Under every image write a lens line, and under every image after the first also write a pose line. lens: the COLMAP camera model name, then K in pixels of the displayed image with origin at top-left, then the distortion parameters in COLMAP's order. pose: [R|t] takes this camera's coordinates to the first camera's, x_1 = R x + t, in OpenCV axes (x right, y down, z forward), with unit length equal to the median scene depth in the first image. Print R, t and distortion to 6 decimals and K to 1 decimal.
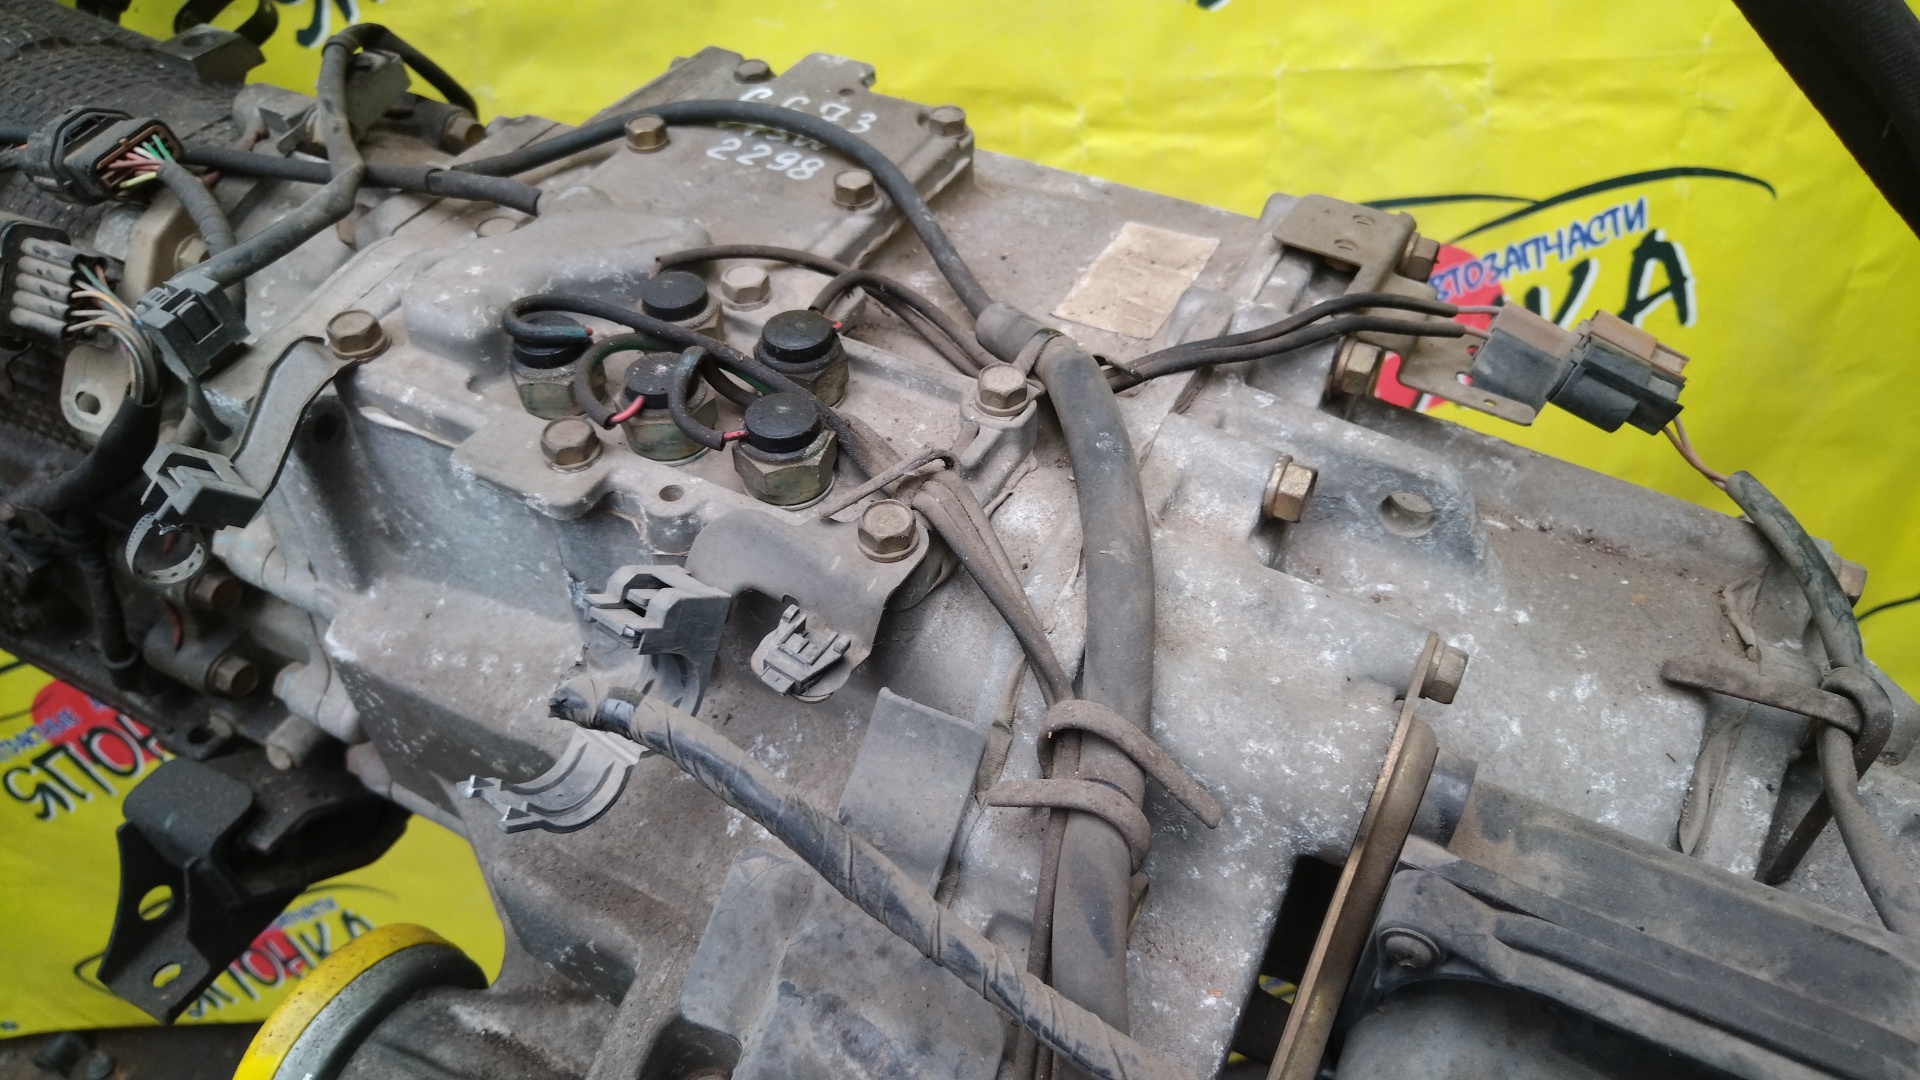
lens RADIAL K [[1325.9, 0, 959.2], [0, 1325.9, 573.3], [0, 0, 1]] dist [-0.001241, 0.001716]
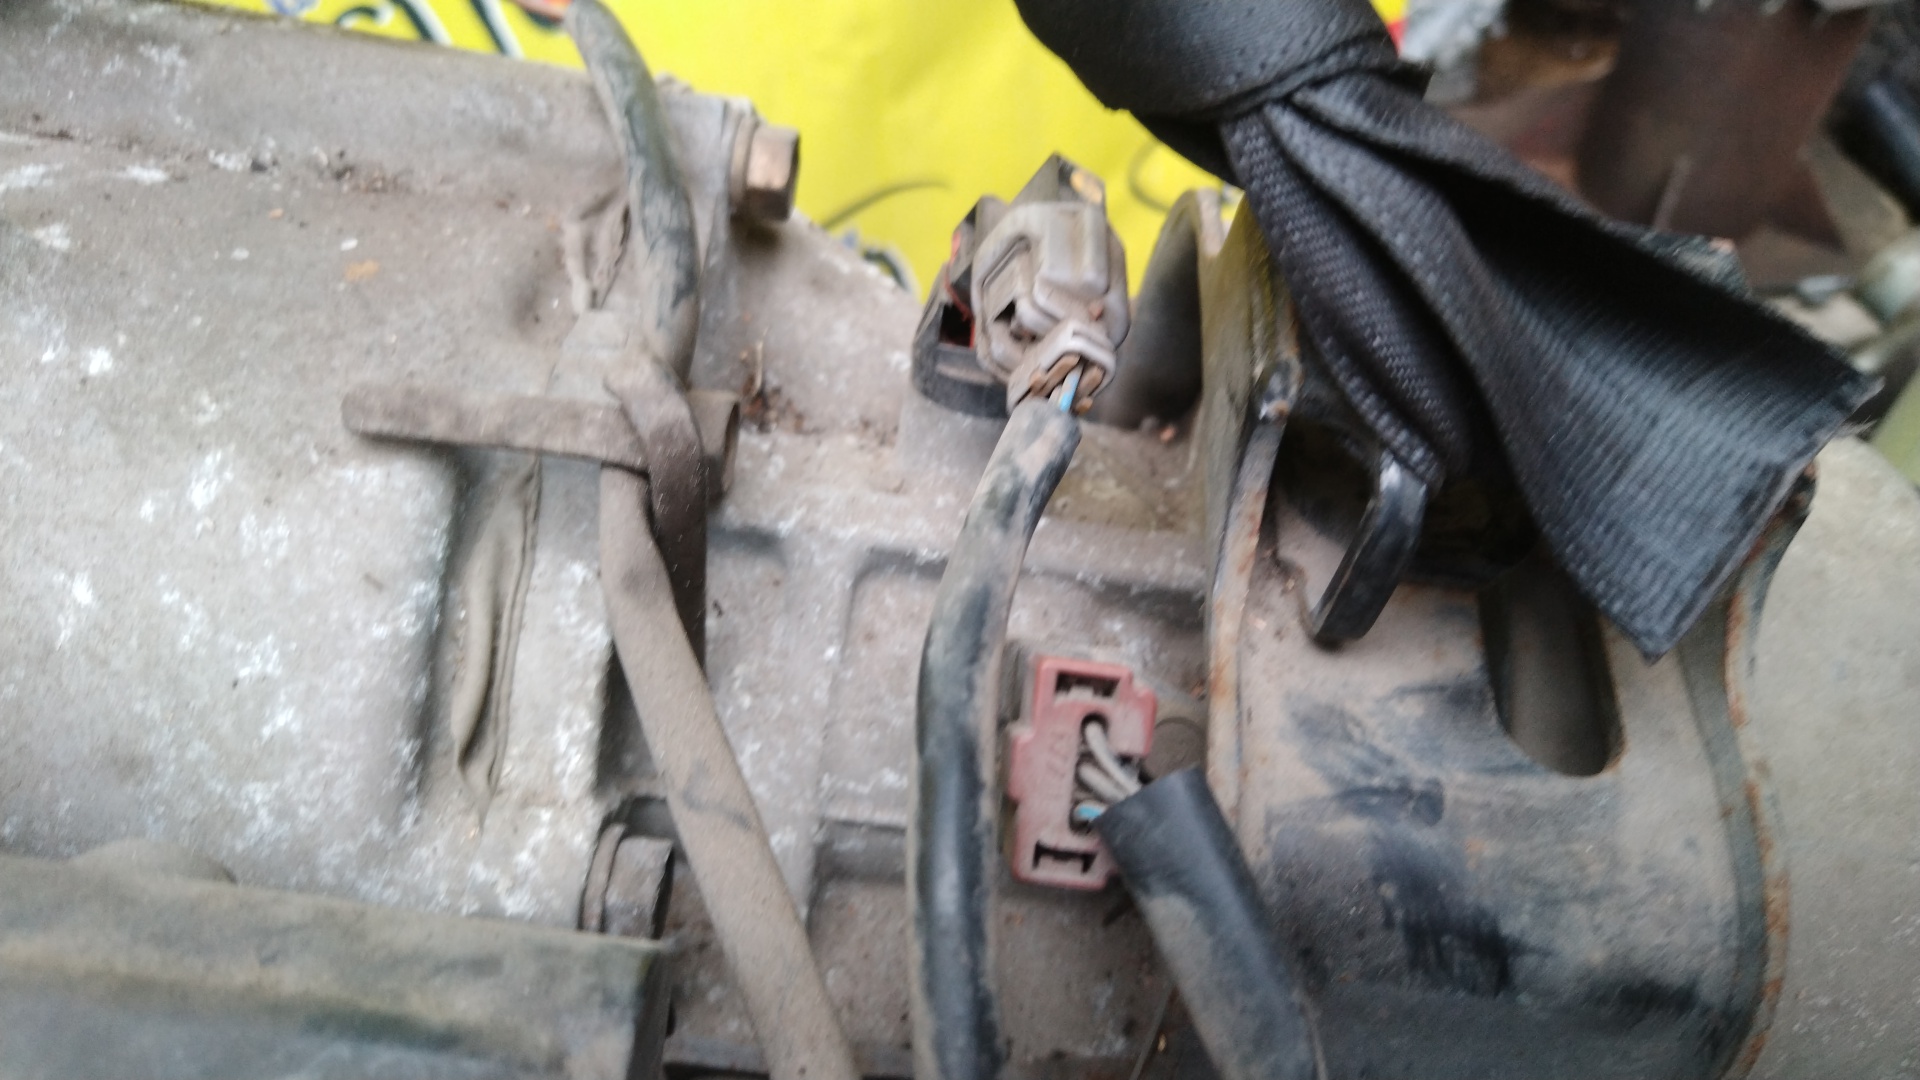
lens RADIAL K [[1357.8, 0, 960.0], [0, 1357.8, 540.0], [0, 0, 1]] dist [-0.010870, 0.001784]
pose [[0.928253, -0.260292, 0.265695, 0.595802], [0.194930, 0.948816, 0.248498, 0.034570], [-0.316777, -0.178878, 0.931480, 0.417295]]
